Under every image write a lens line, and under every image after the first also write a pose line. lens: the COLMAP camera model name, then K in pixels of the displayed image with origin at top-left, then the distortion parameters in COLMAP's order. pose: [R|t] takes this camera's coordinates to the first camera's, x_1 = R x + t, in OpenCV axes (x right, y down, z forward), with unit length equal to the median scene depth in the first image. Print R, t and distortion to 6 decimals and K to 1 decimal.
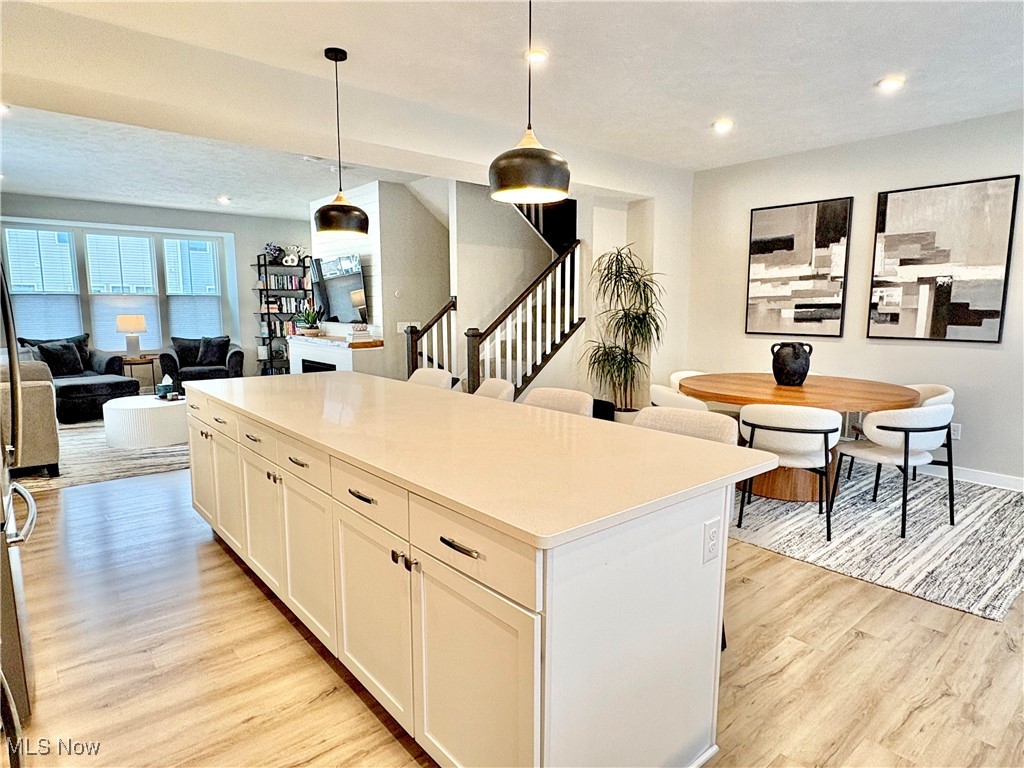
lens RADIAL K [[594.7, 0, 512.0], [0, 594.7, 384.0], [0, 0, 1]] dist [0.002596, 0.003974]
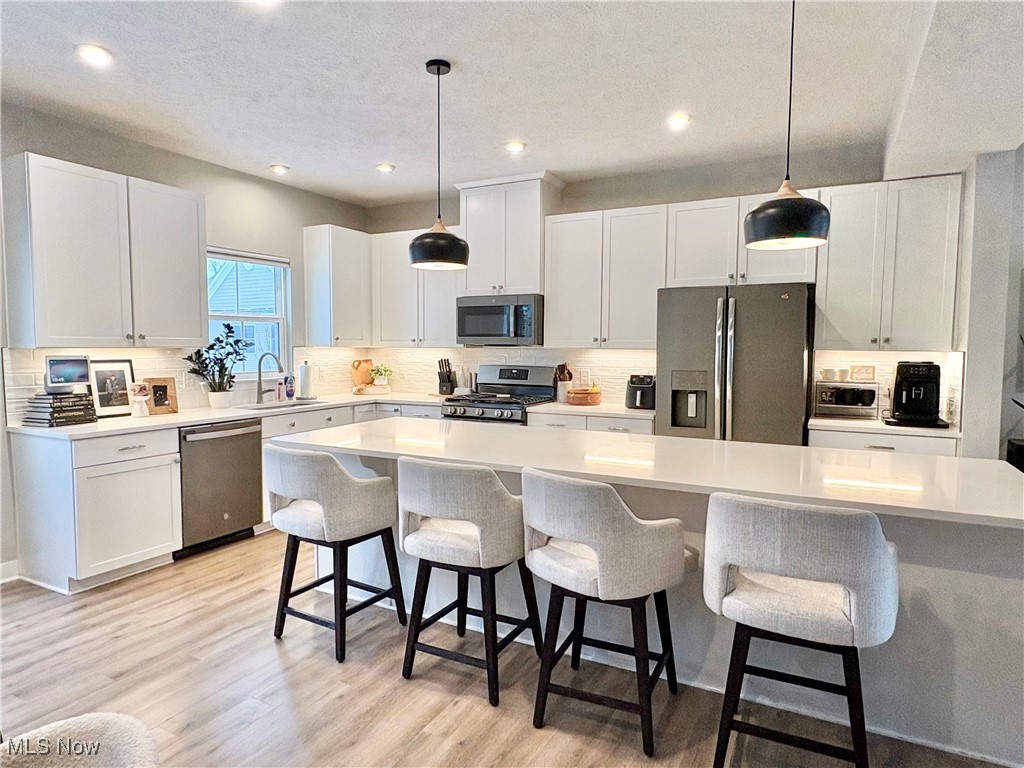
lens RADIAL K [[615.3, 0, 512.0], [0, 615.3, 384.0], [0, 0, 1]] dist [0.000682, 0.000311]
pose [[-0.929544, 0.020133, -0.368160, 0.104151], [-0.053389, 0.980636, 0.188423, -0.084903], [0.364824, 0.194803, -0.910470, 0.627680]]
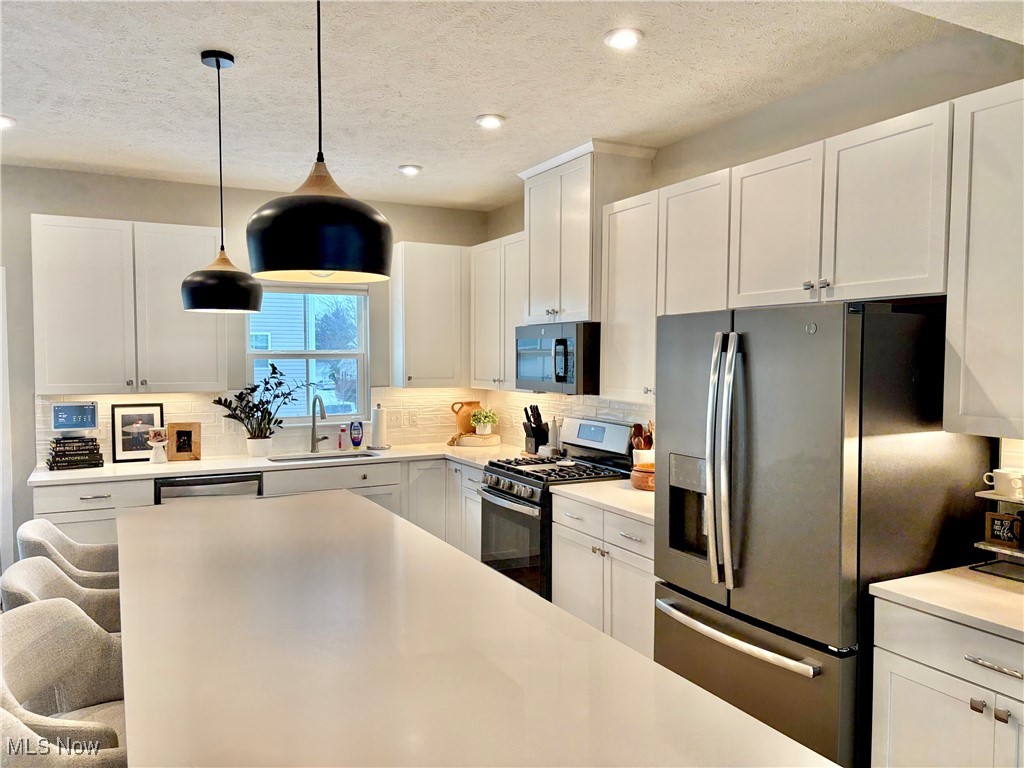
lens RADIAL K [[775.2, 0, 512.0], [0, 775.2, 384.0], [0, 0, 1]] dist [0.064477, -0.075523]
pose [[-0.972985, -0.009812, 0.230661, -0.207385], [0.030122, 0.985161, 0.168970, -0.106307], [-0.228897, 0.171354, -0.958251, 0.590142]]
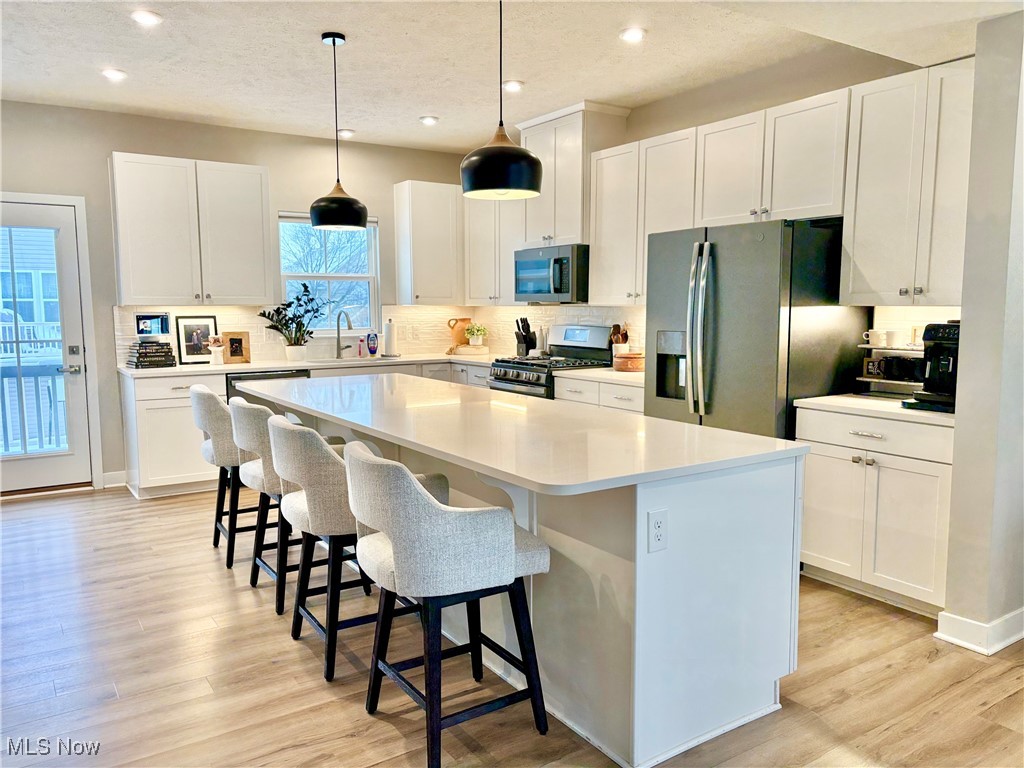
lens RADIAL K [[775.2, 0, 512.0], [0, 775.2, 384.0], [0, 0, 1]] dist [0.064477, -0.075523]
pose [[-0.992688, -0.010118, 0.120285, -0.161046], [0.018722, 0.971515, 0.236236, -0.100979], [-0.119249, 0.236761, -0.964222, 0.753920]]
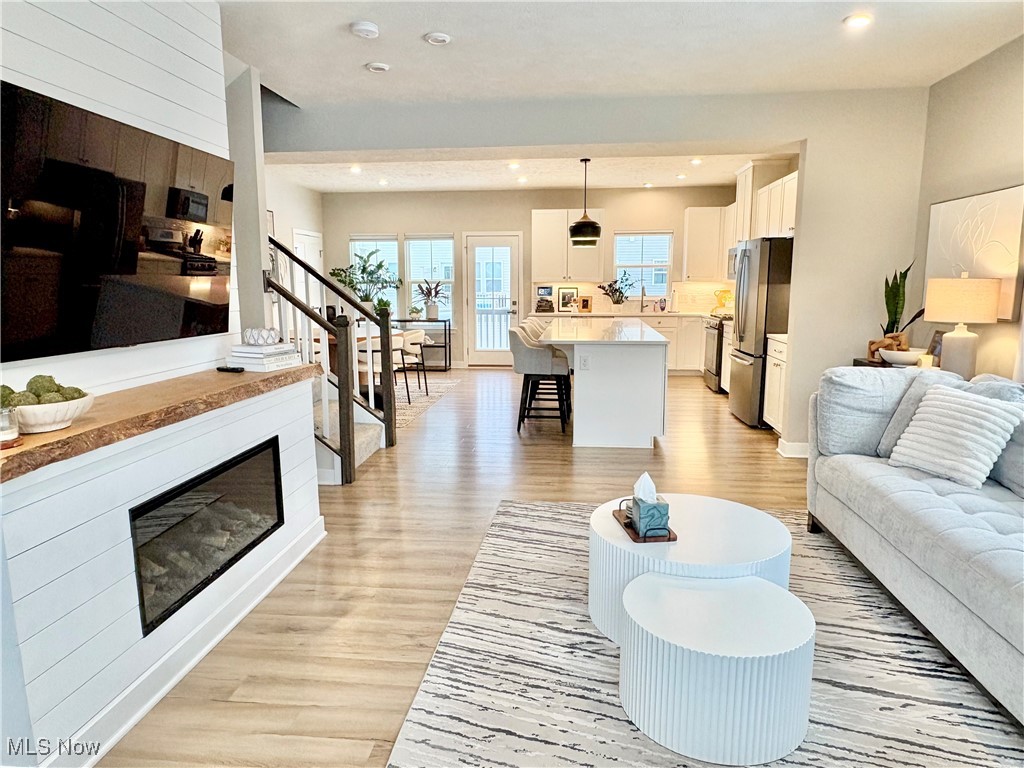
lens RADIAL K [[661.0, 0, 512.0], [0, 661.0, 384.0], [0, 0, 1]] dist [0.004310, 0.001423]
pose [[-0.685733, -0.112129, 0.719164, -0.603904], [0.099407, 0.964376, 0.245147, -0.133102], [-0.721033, 0.239595, -0.650158, 0.979369]]
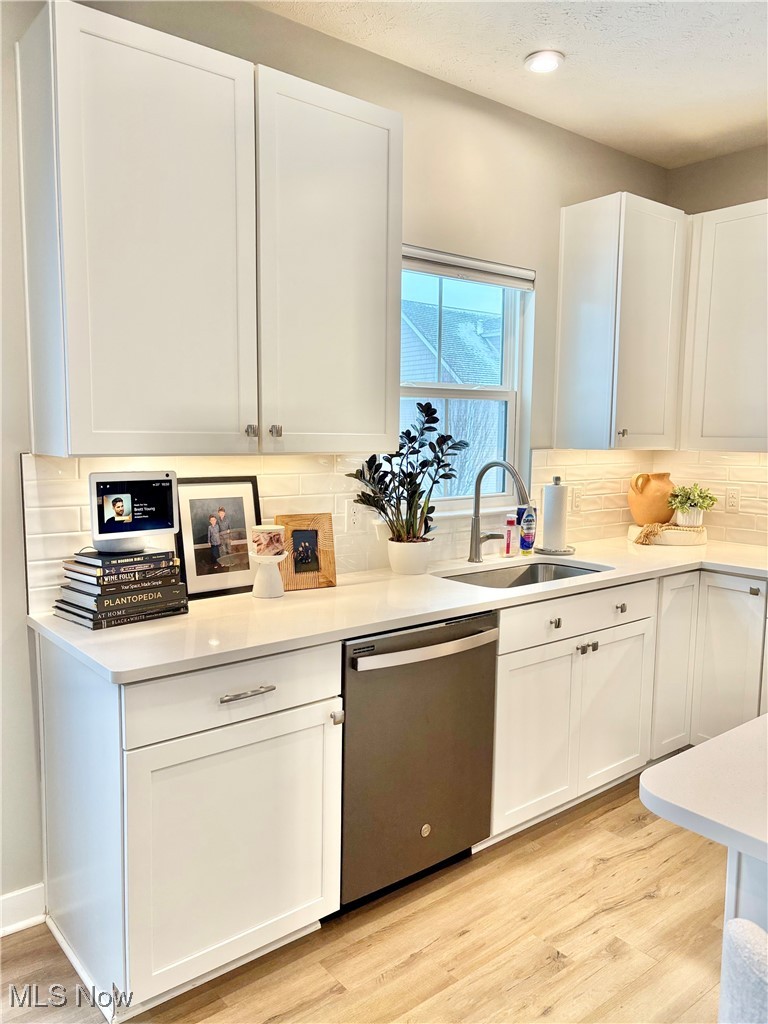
lens RADIAL K [[775.2, 0, 384.0], [0, 775.2, 512.0], [0, 0, 1]] dist [0.064477, -0.075523]
pose [[-0.999592, -0.012373, 0.025730, 0.147142], [-0.005985, 0.972008, 0.234873, -0.053413], [-0.027916, 0.234624, -0.971685, 0.362304]]
